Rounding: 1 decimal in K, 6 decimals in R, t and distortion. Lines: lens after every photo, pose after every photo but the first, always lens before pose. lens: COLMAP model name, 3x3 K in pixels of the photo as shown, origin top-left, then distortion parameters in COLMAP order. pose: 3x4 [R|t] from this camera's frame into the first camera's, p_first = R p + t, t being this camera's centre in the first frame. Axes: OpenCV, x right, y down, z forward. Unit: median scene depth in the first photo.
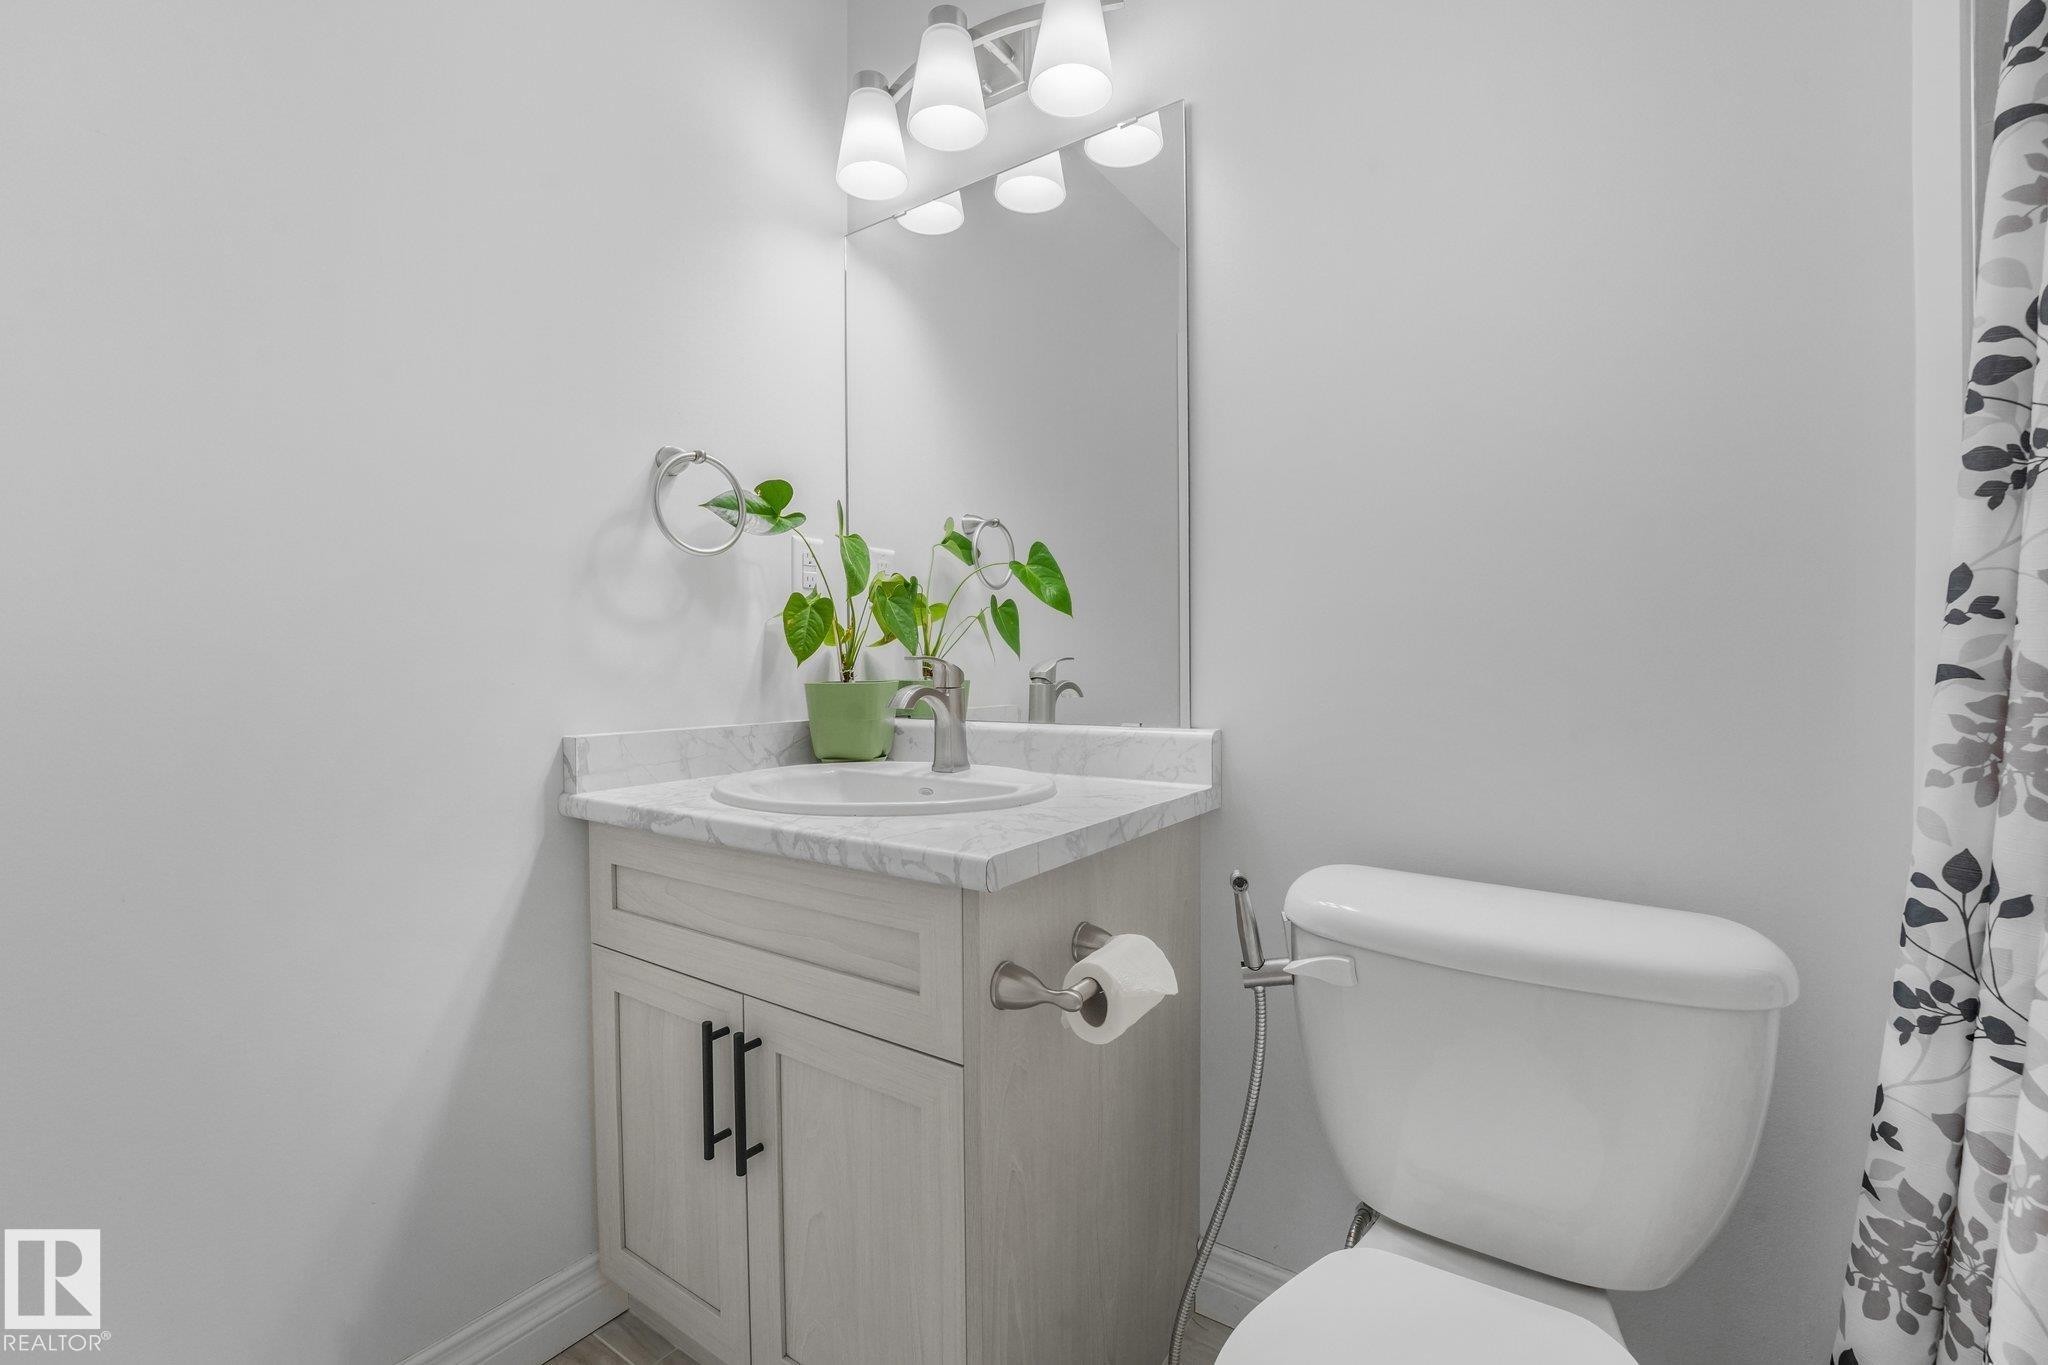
lens RADIAL K [[867.0, 0, 1051.9], [0, 867.0, 674.9], [0, 0, 1]] dist [-0.016402, -0.000128]
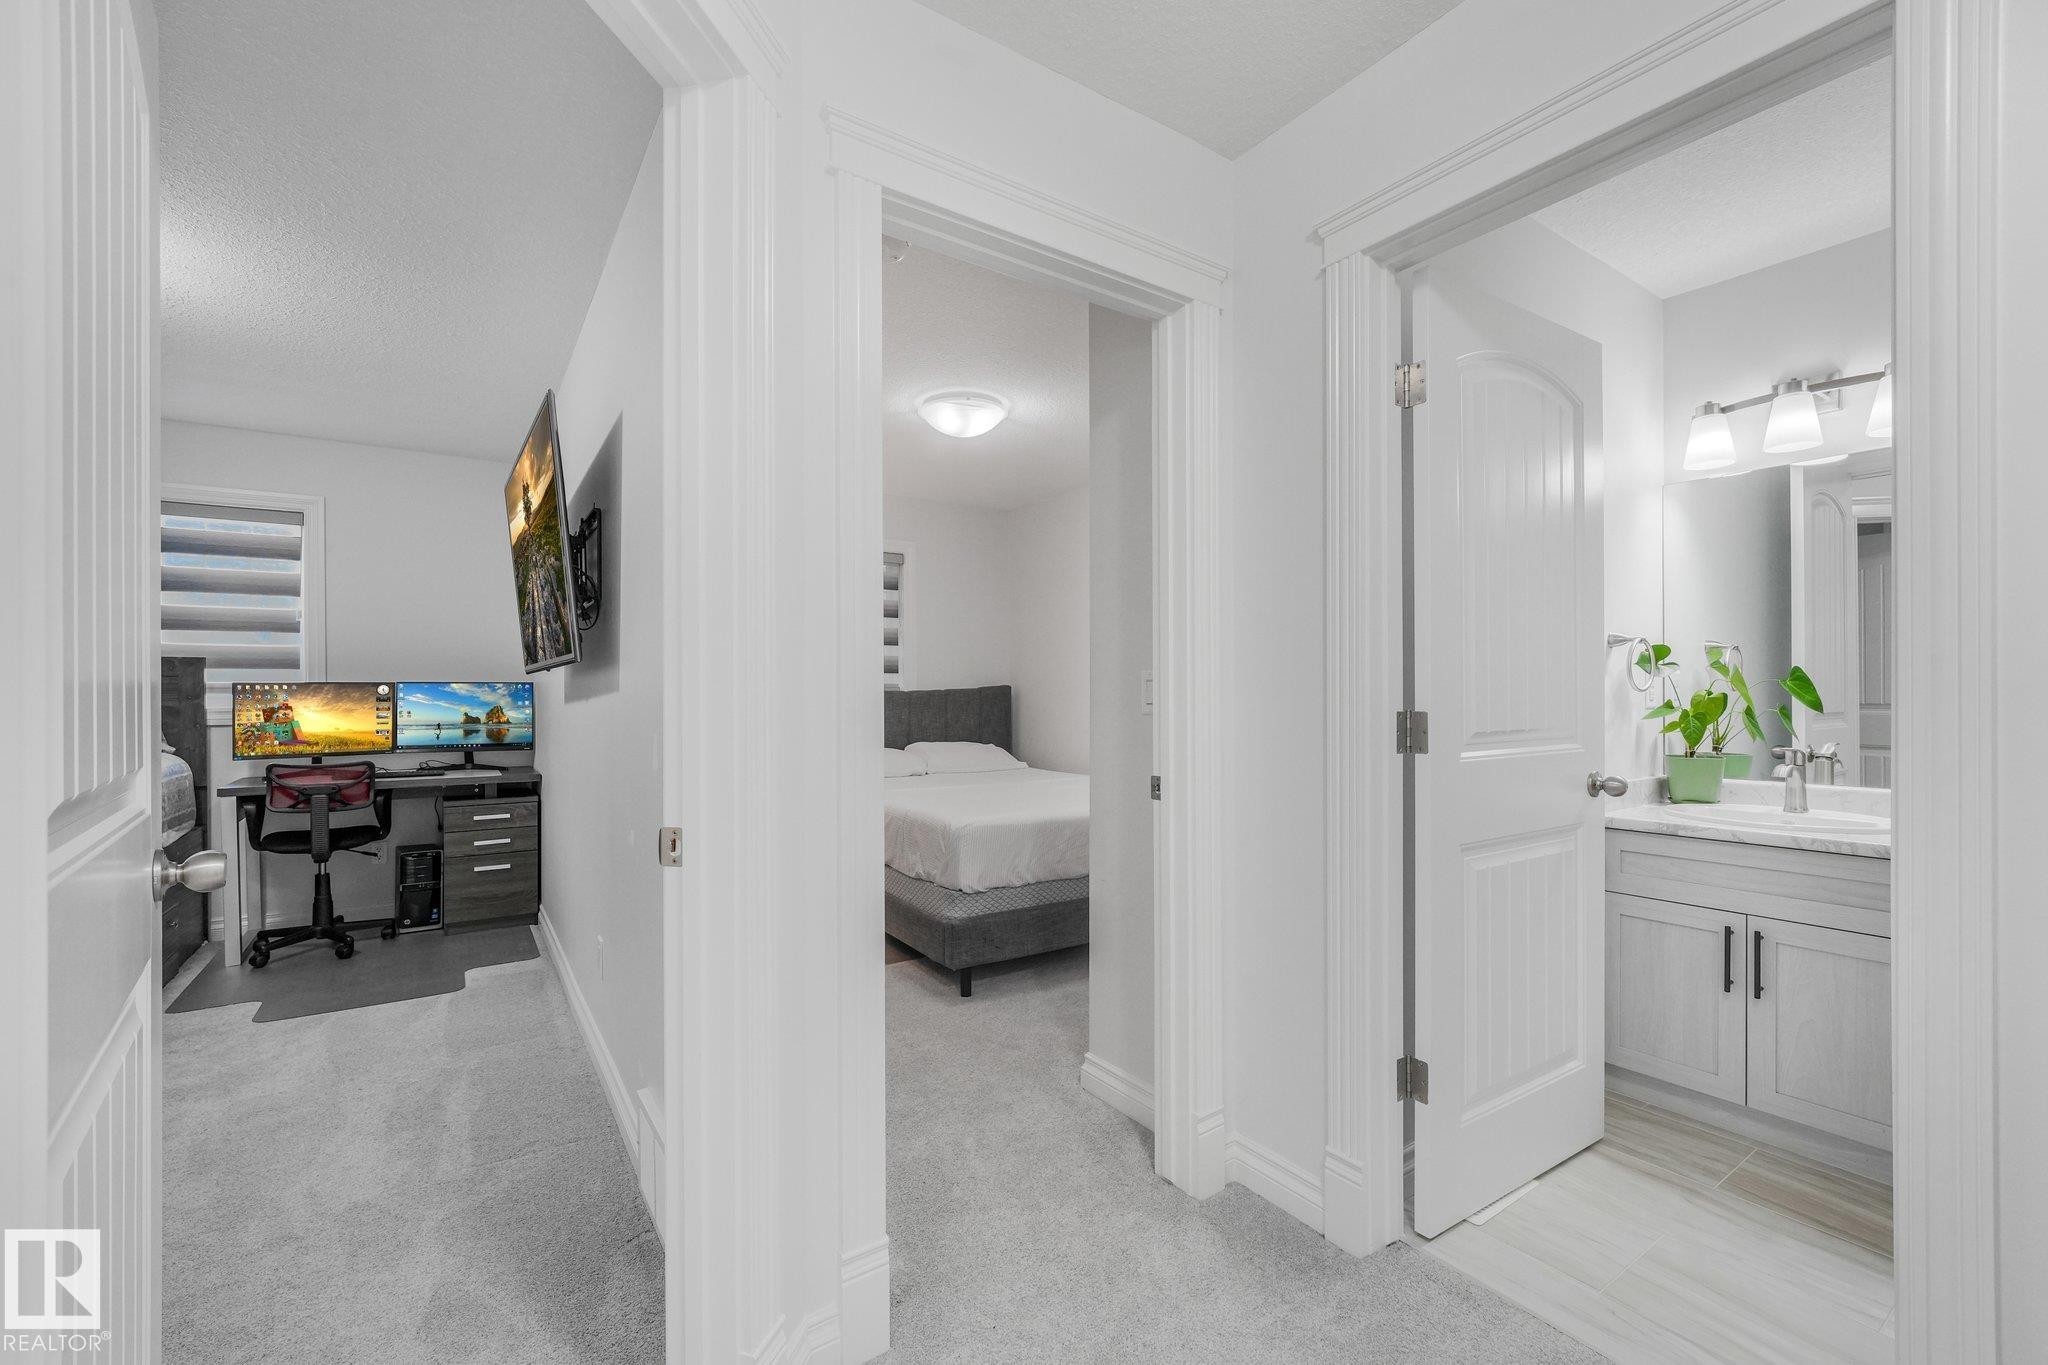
lens RADIAL K [[862.1, 0, 1016.2], [0, 862.1, 688.6], [0, 0, 1]] dist [-0.012277, 0.000083]
pose [[0.920923, 0.002843, -0.389733, -1.370605], [-0.008072, 0.999898, -0.011780, -0.161307], [0.389660, 0.013995, 0.920852, -1.854278]]
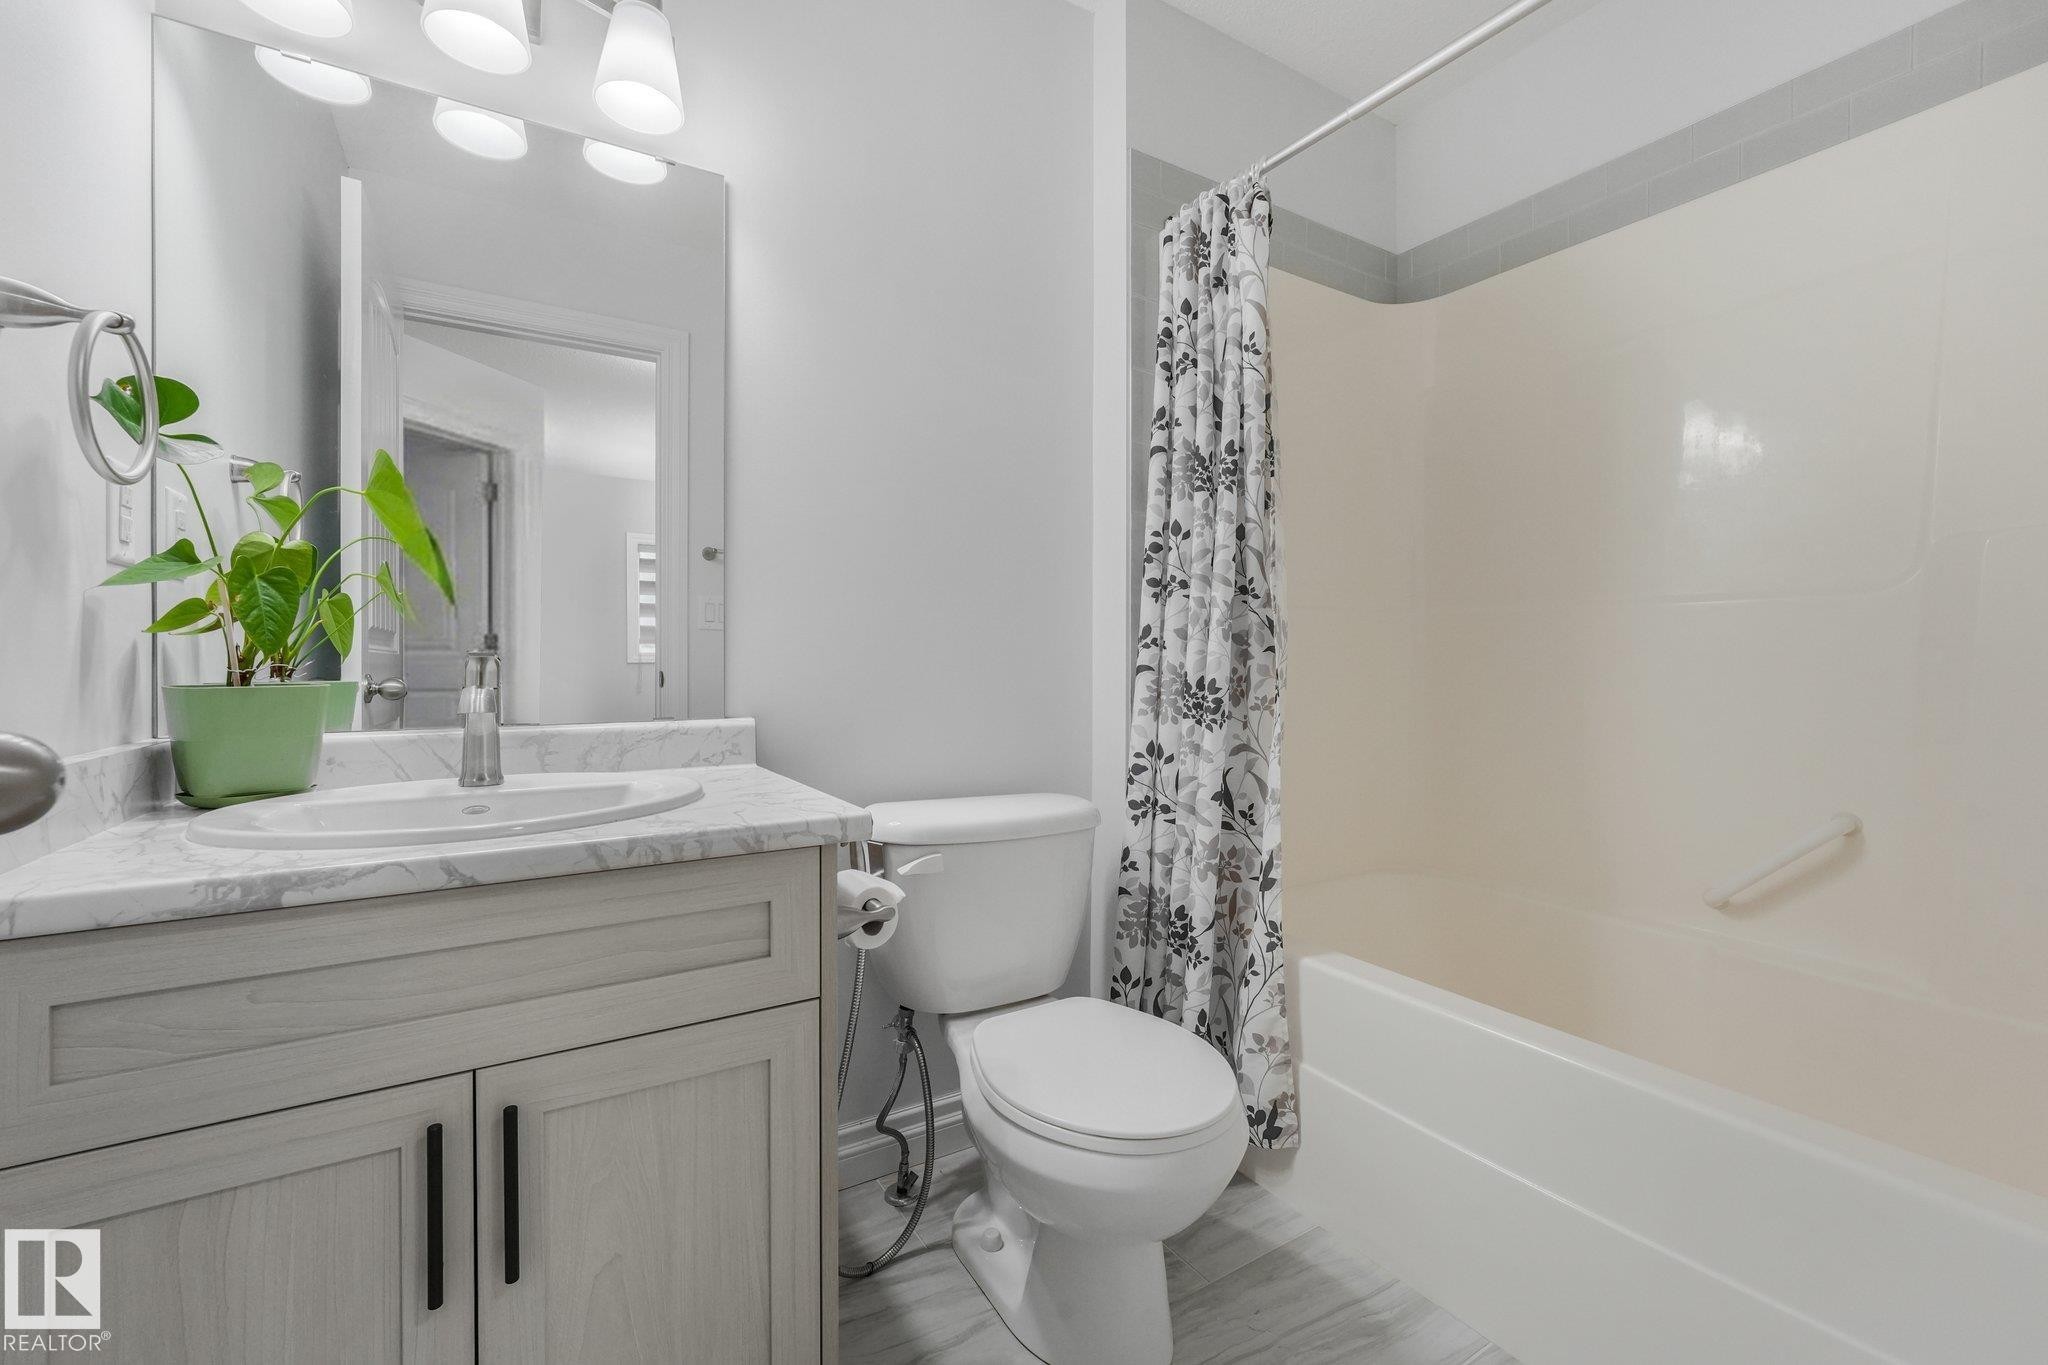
lens RADIAL K [[835.0, 0, 999.6], [0, 835.0, 666.5], [0, 0, 1]] dist [-0.000920, -0.000051]
pose [[0.434230, 0.003552, 0.900795, -0.978581], [0.008529, 0.999931, -0.008054, 0.006122], [-0.900761, 0.011180, 0.434170, 0.256287]]
